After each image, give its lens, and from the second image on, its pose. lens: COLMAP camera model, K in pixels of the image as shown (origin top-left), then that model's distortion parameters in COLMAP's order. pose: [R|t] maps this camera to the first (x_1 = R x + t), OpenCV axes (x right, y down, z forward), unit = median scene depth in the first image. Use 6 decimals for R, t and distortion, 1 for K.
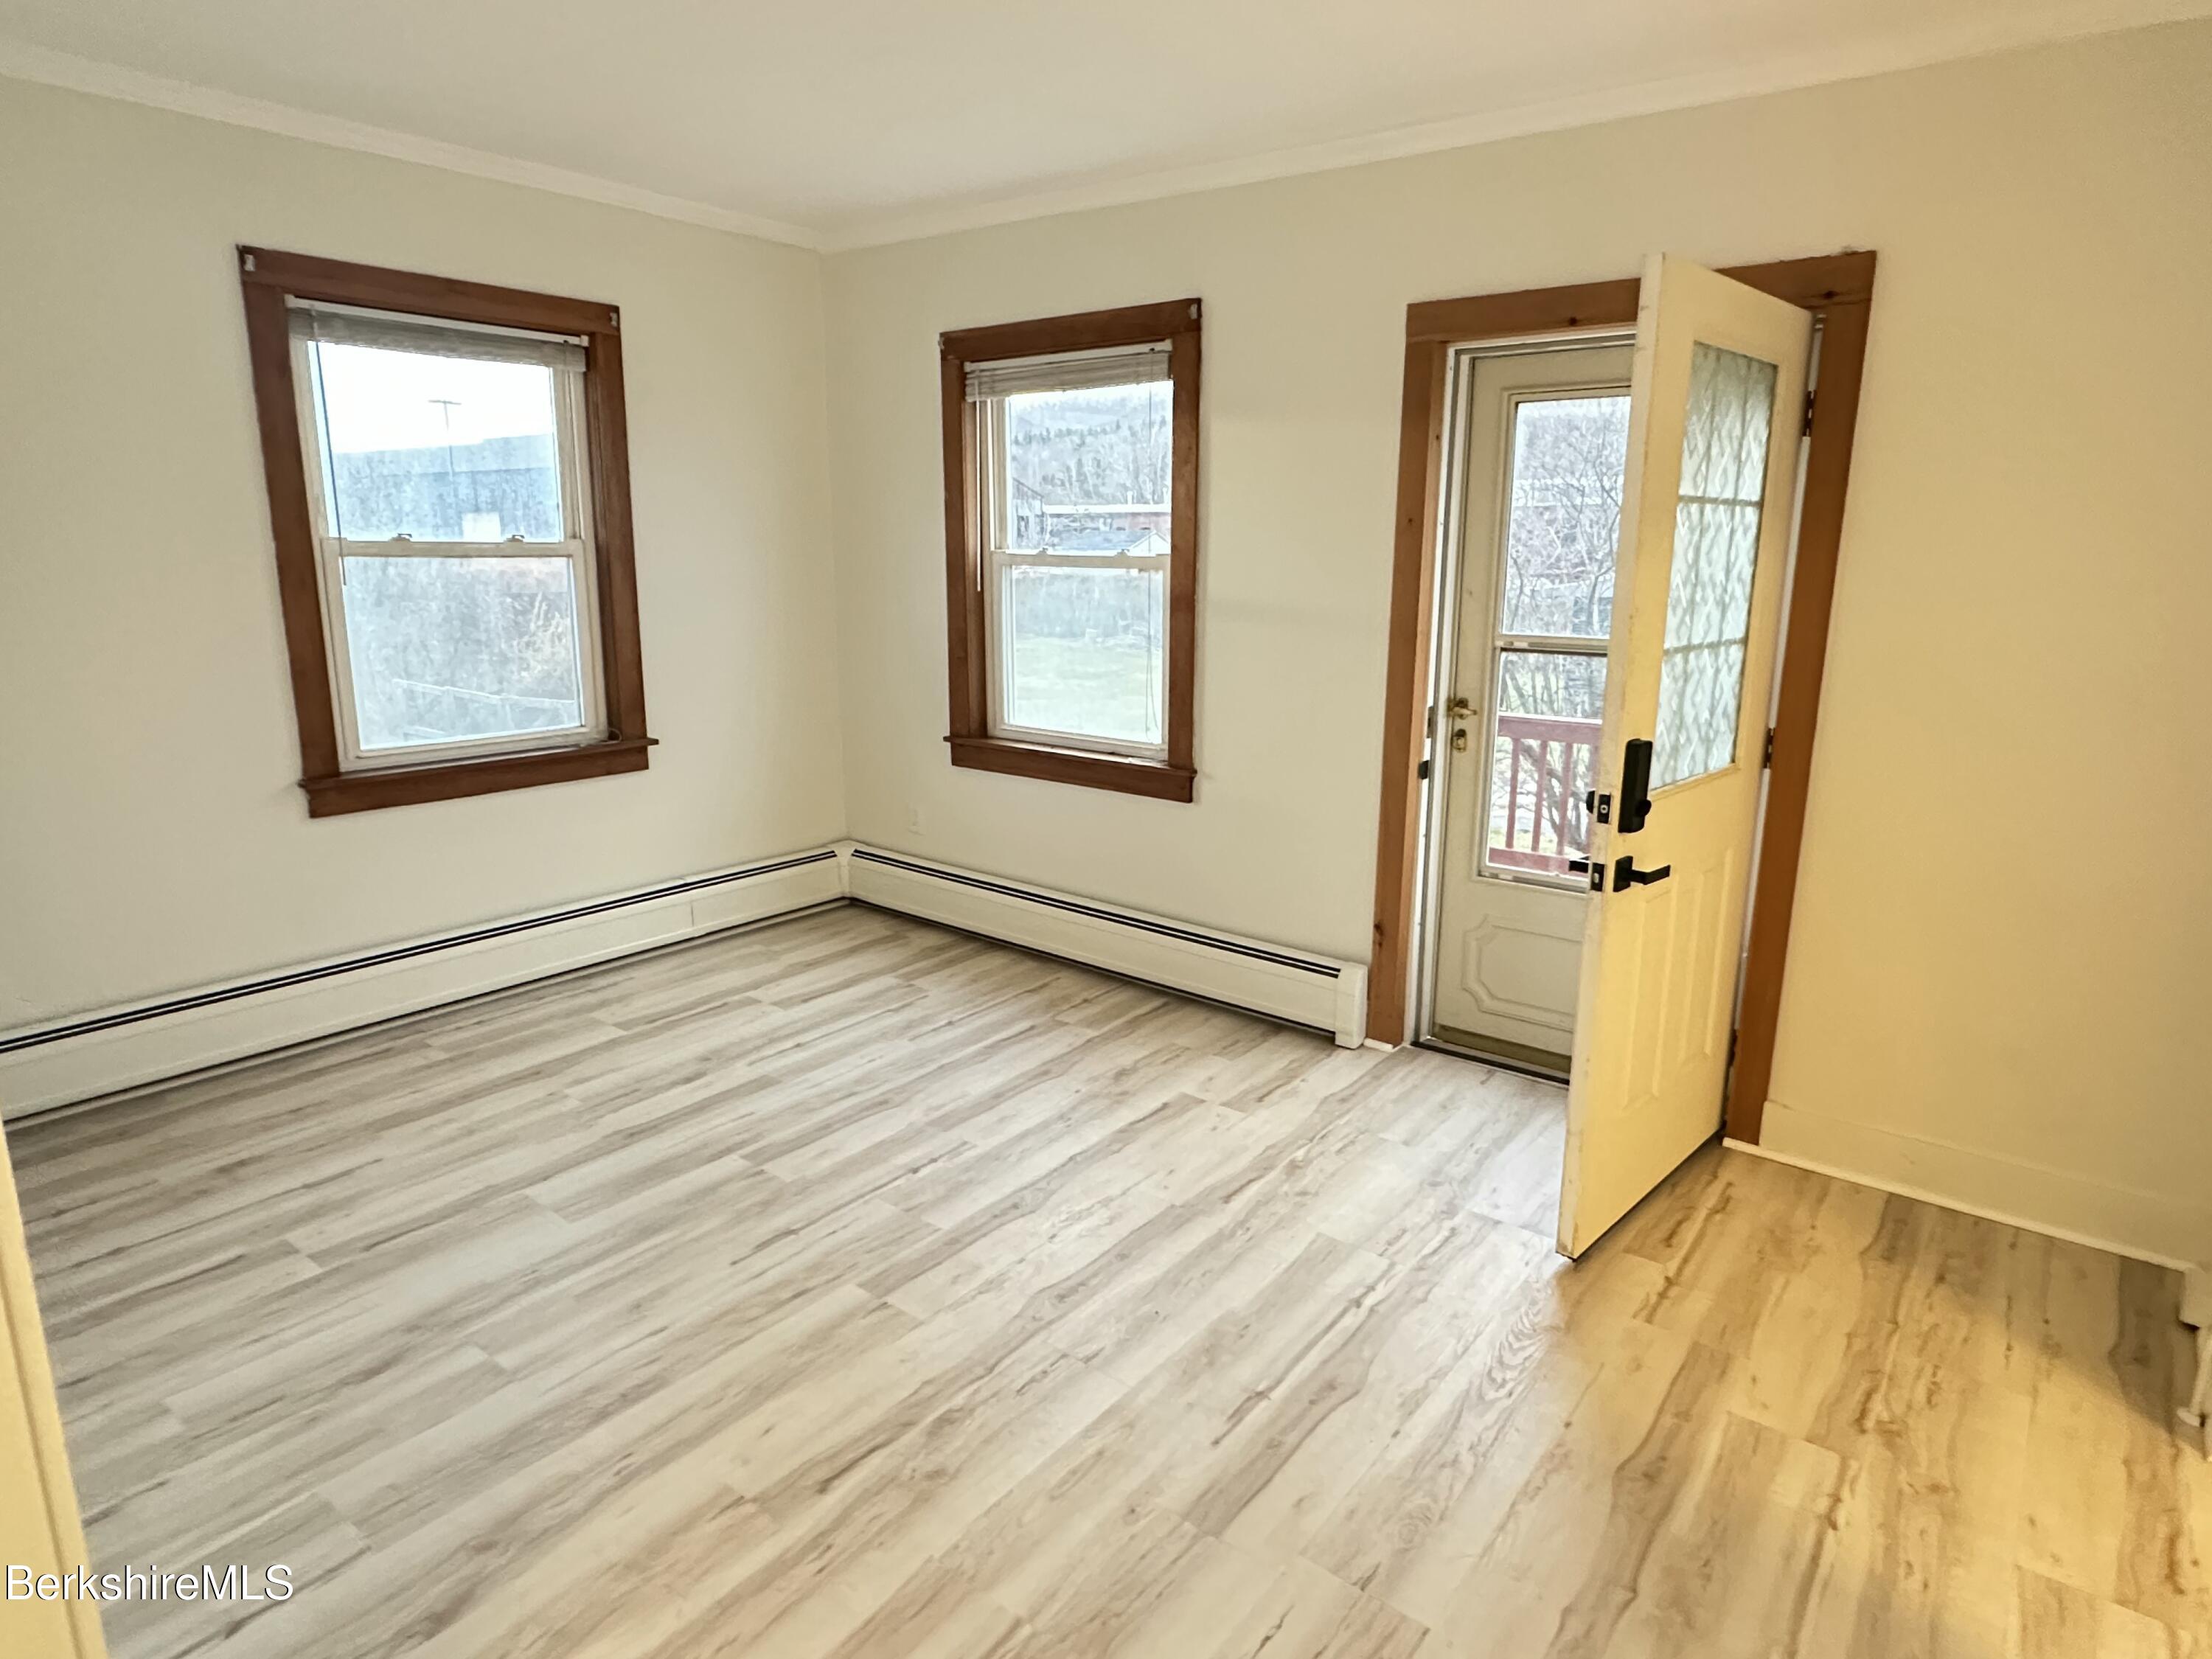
lens RADIAL K [[1286.8, 0, 1115.2], [0, 1286.8, 821.4], [0, 0, 1]] dist [0.001064, 0.003475]
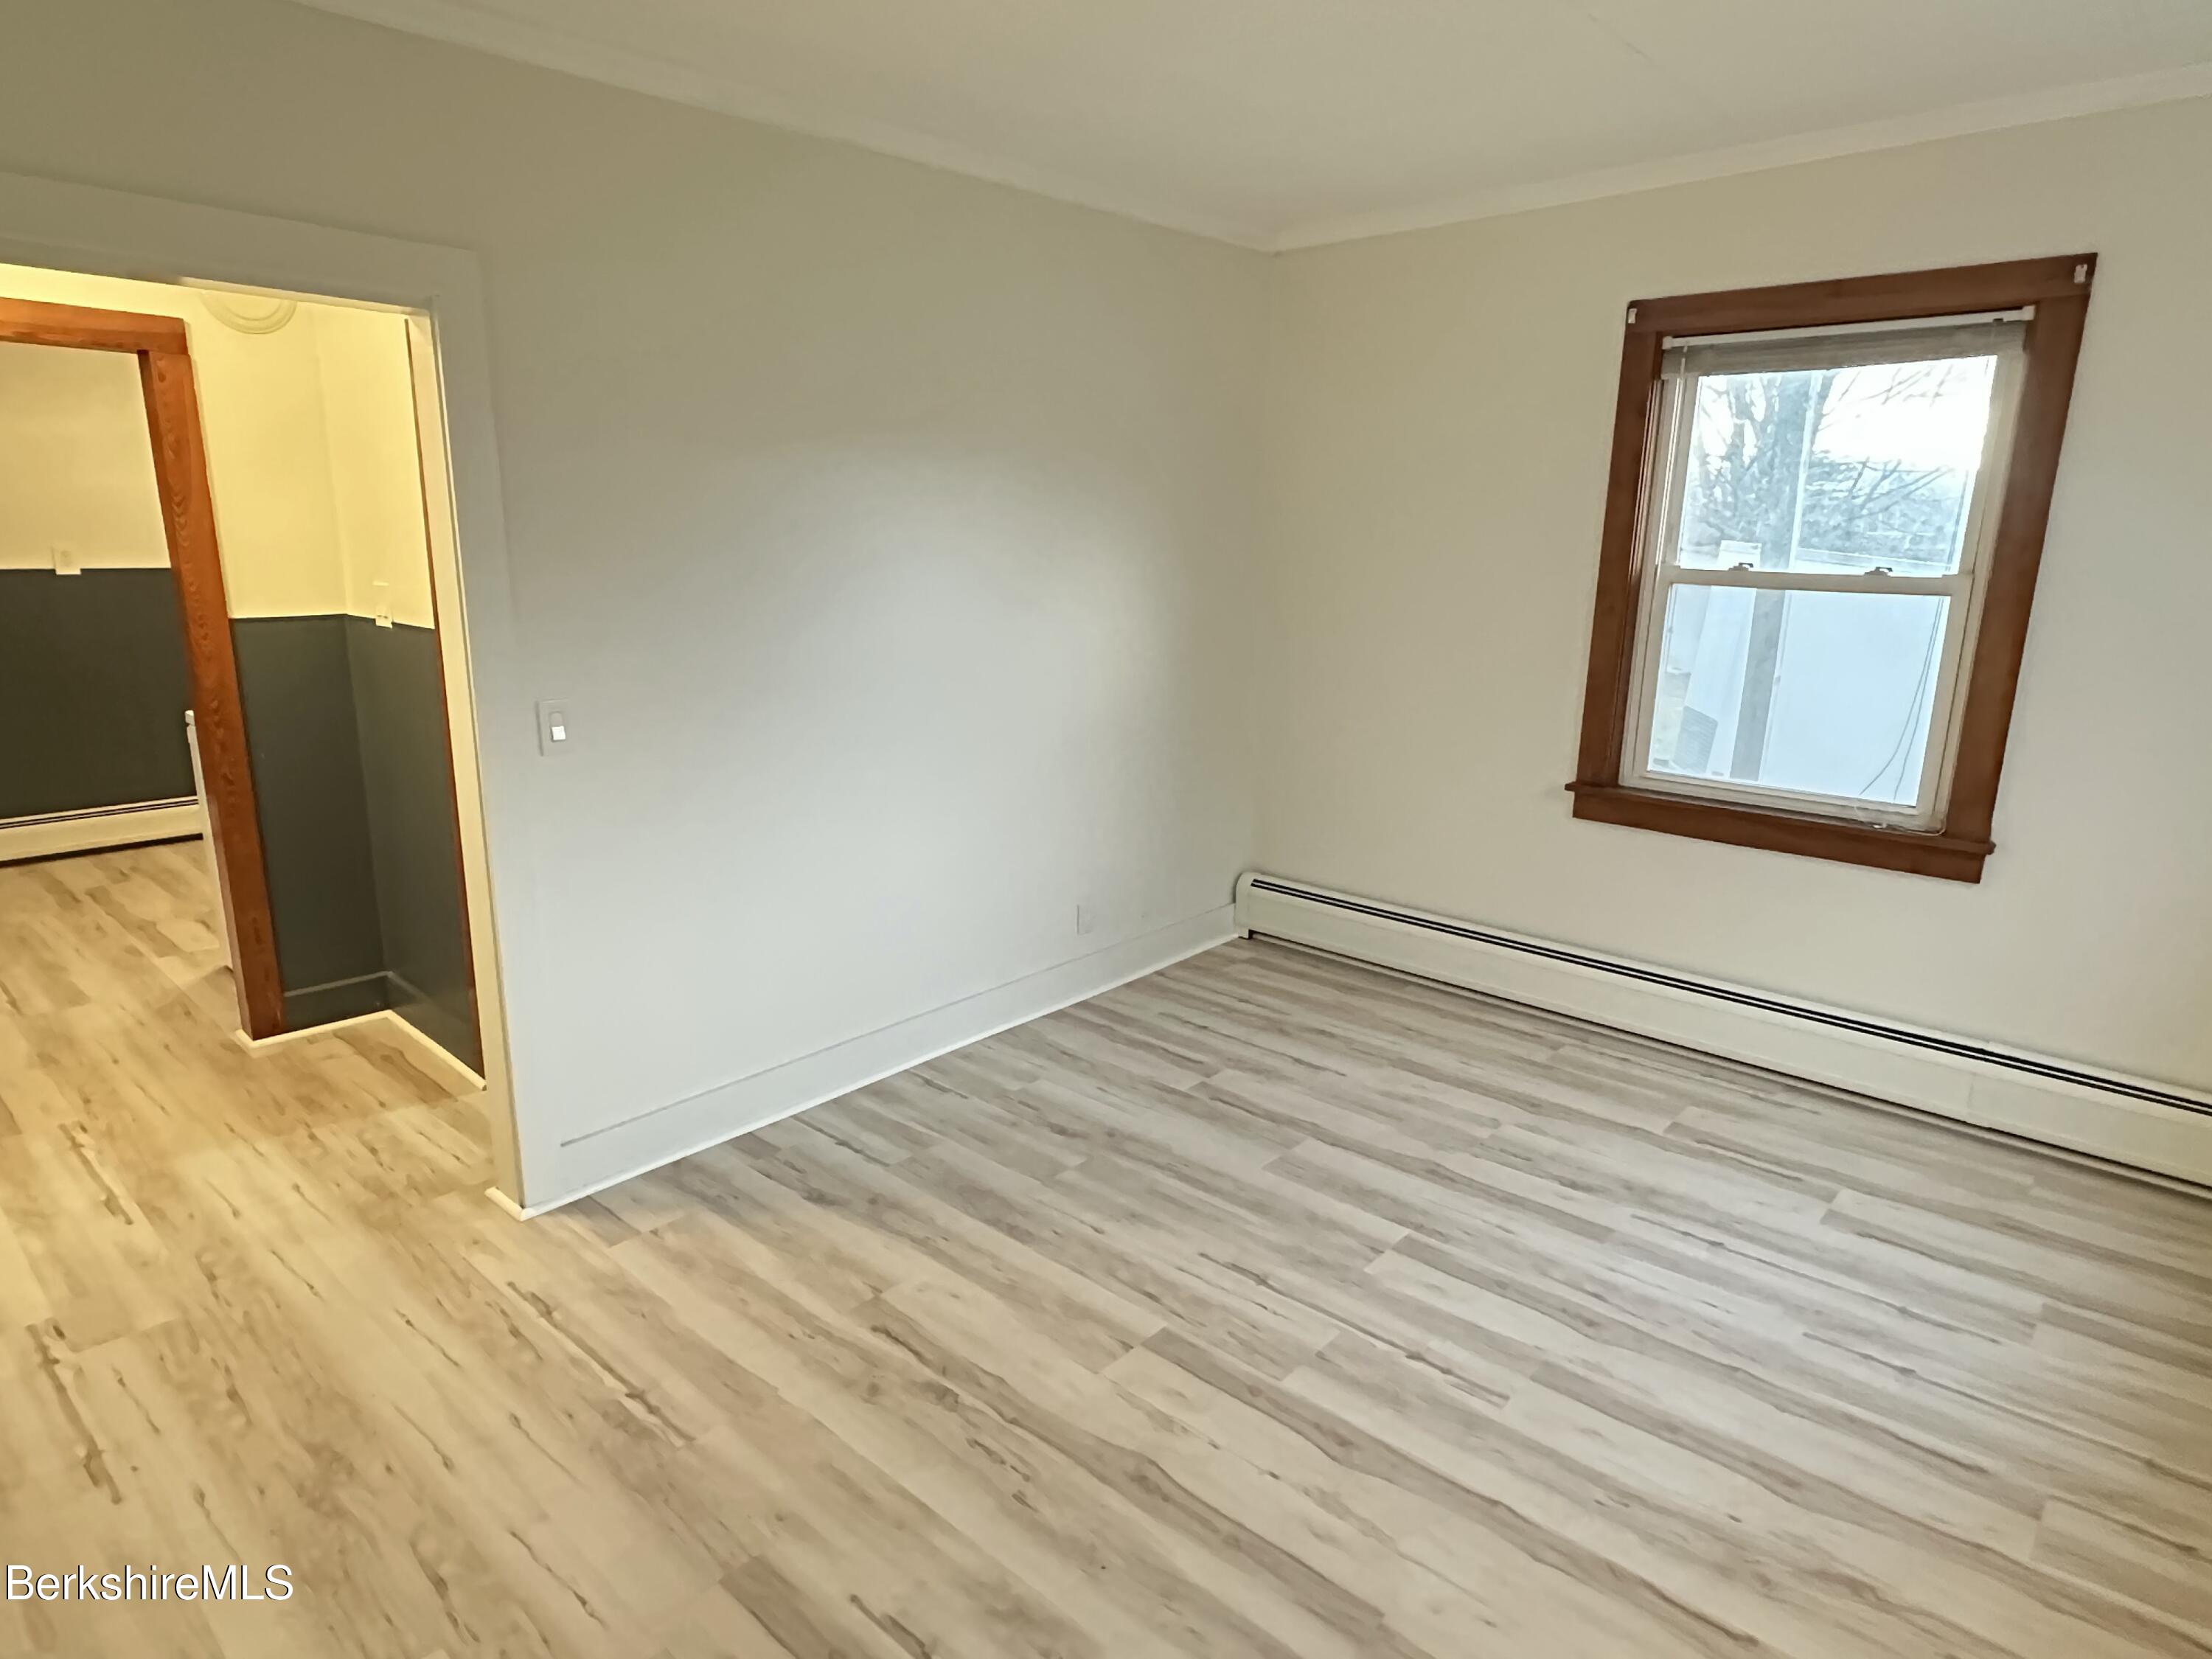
lens RADIAL K [[1286.8, 0, 1099.3], [0, 1286.8, 824.5], [0, 0, 1]] dist [0.001064, 0.003475]
pose [[-0.078547, 0.213667, -0.973744, 0.508180], [-0.231398, 0.946177, 0.226283, -0.159419], [0.969683, 0.243096, -0.024877, 0.665785]]
